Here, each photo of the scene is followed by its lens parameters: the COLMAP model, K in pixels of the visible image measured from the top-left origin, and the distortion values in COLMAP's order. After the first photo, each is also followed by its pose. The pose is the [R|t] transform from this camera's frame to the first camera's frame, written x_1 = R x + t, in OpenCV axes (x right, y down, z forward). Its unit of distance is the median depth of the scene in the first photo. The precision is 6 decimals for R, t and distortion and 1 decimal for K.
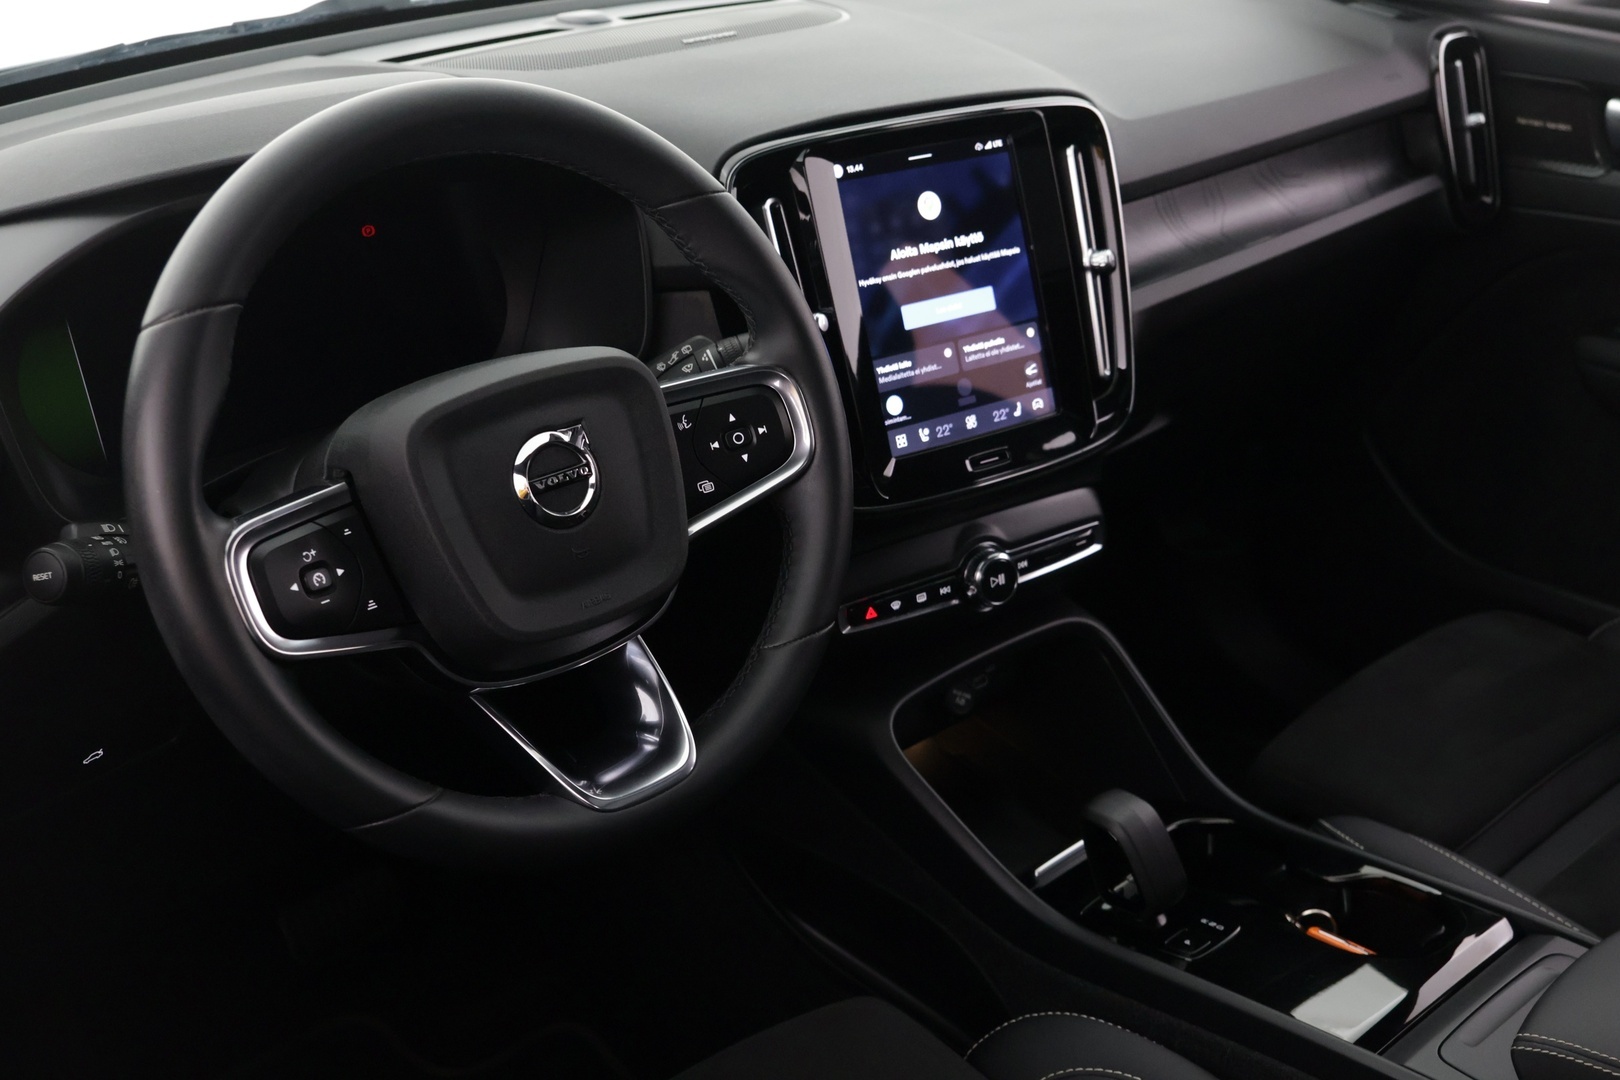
lens RADIAL K [[1796.2, 0, 810.0], [0, 1796.2, 540.0], [0, 0, 1]] dist [0.009196, 0.017314]
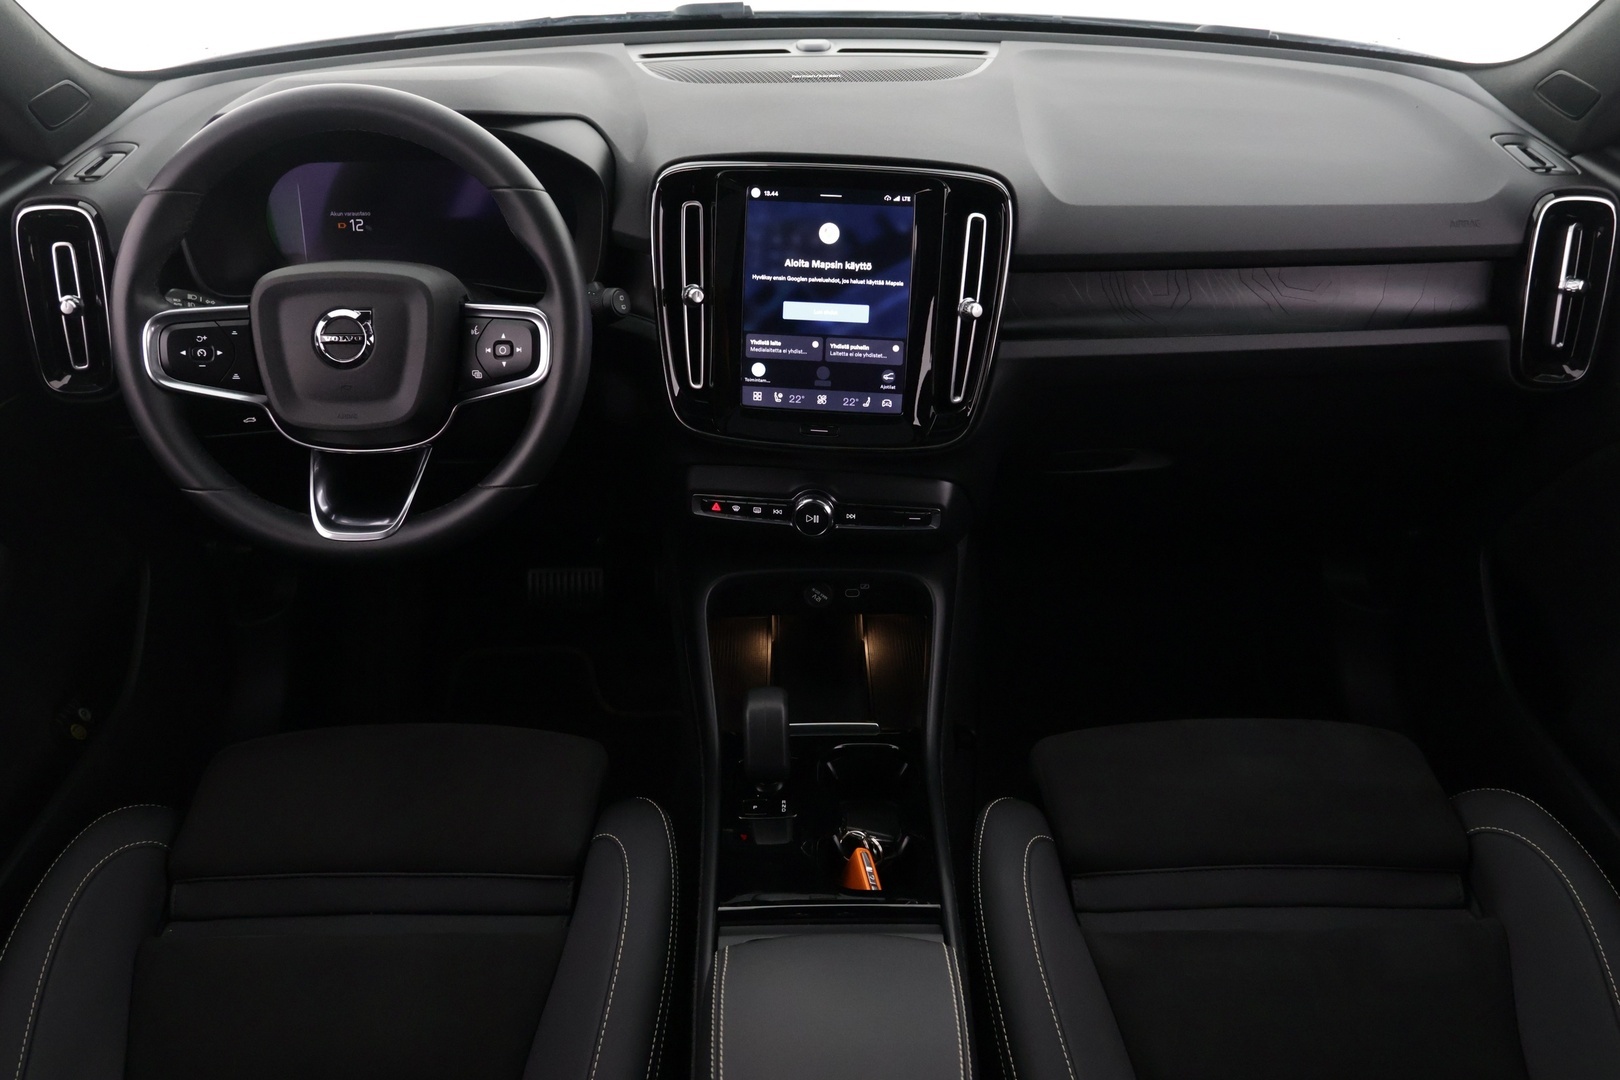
lens RADIAL K [[1402.1, 0, 810.0], [0, 1402.1, 540.0], [0, 0, 1]] dist [-0.017850, 0.004950]
pose [[0.759065, 0.353845, -0.546456, 0.693641], [-0.288065, 0.935303, 0.205492, -0.180702], [0.583814, 0.001433, 0.811886, 0.149013]]
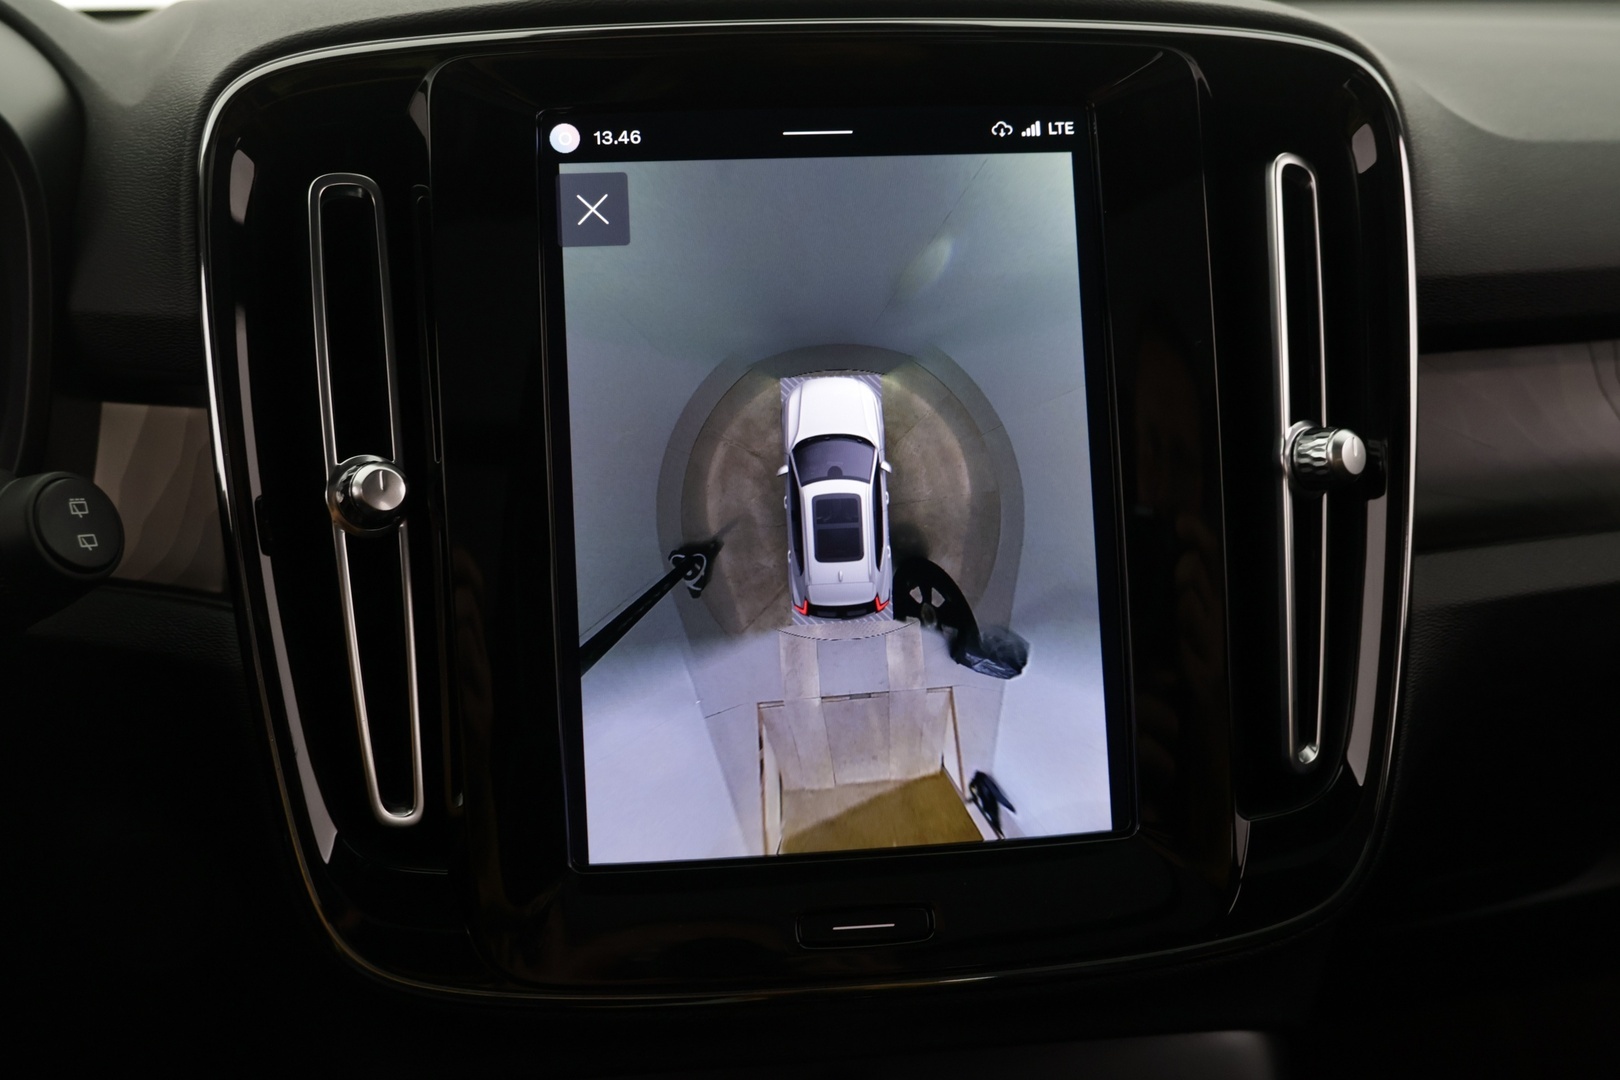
lens RADIAL K [[1510.7, 0, 810.0], [0, 1510.7, 540.0], [0, 0, 1]] dist [-0.012109, -0.011604]
pose [[0.880432, 0.136321, -0.454154, 0.221366], [-0.195690, 0.976875, -0.086145, -0.093499], [0.431908, 0.164718, 0.886749, 0.704202]]
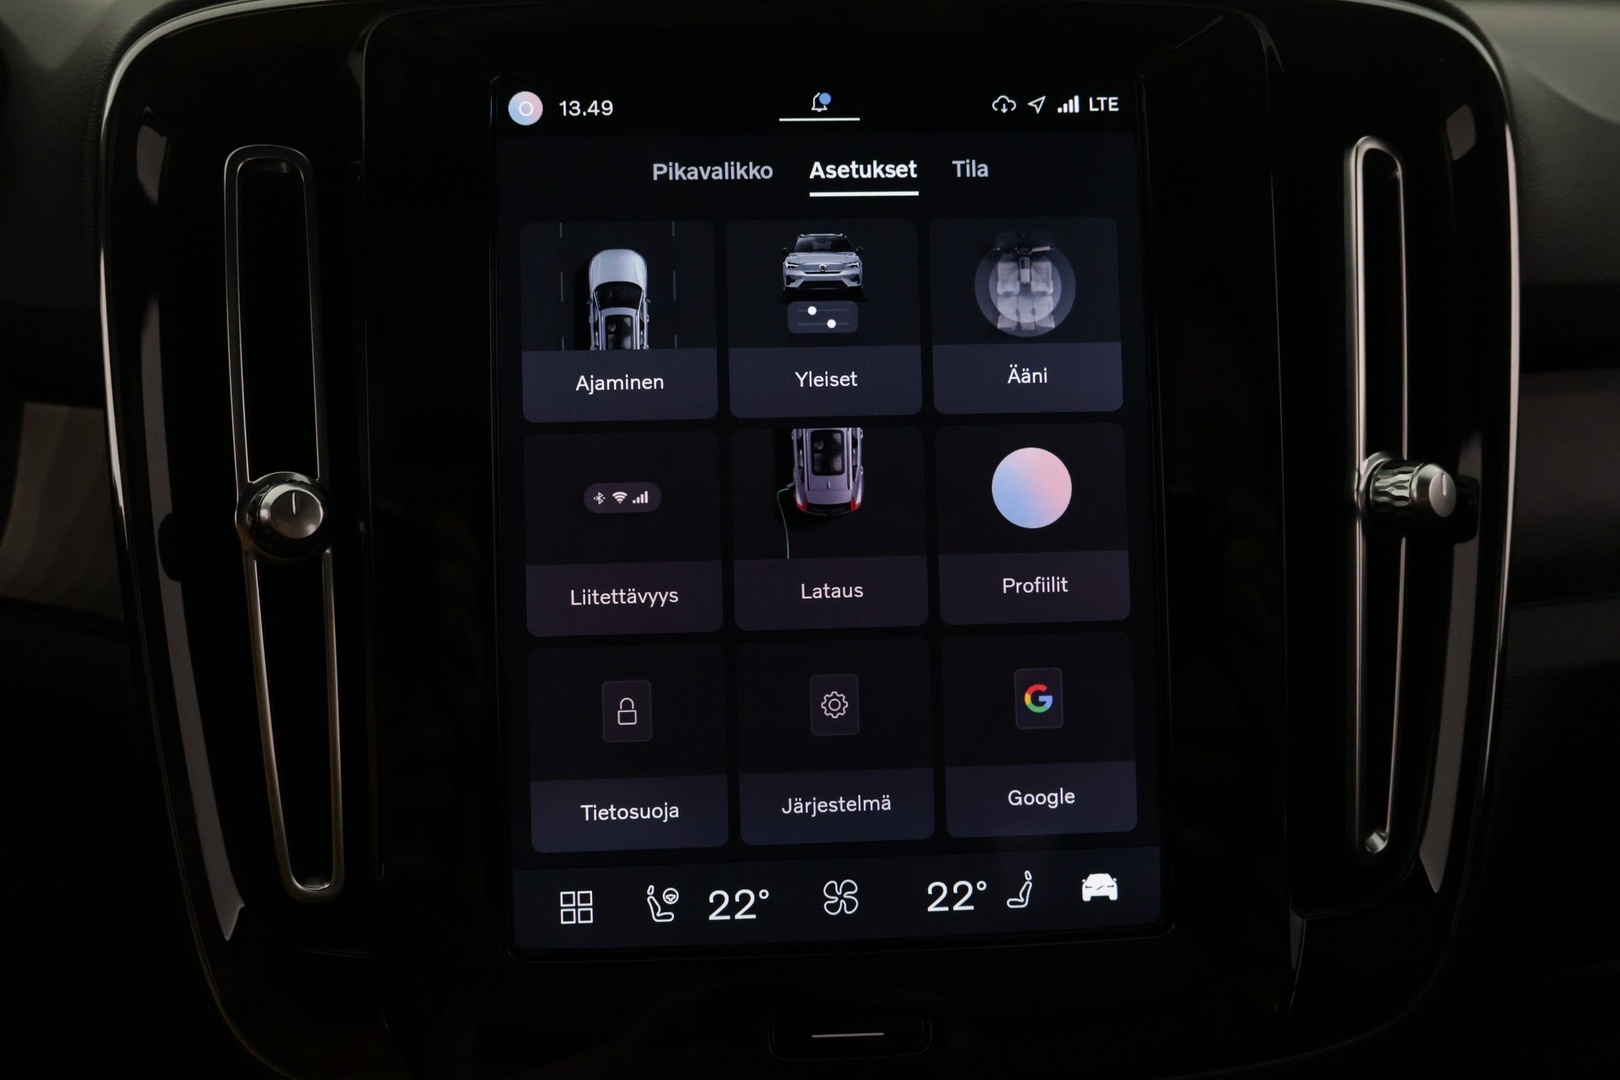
lens RADIAL K [[1401.8, 0, 810.0], [0, 1401.8, 540.0], [0, 0, 1]] dist [-0.020194, 0.008120]
pose [[0.860120, 0.161128, -0.483975, 0.199902], [-0.219746, 0.973288, -0.066499, -0.111860], [0.460333, 0.163549, 0.872551, 0.766015]]
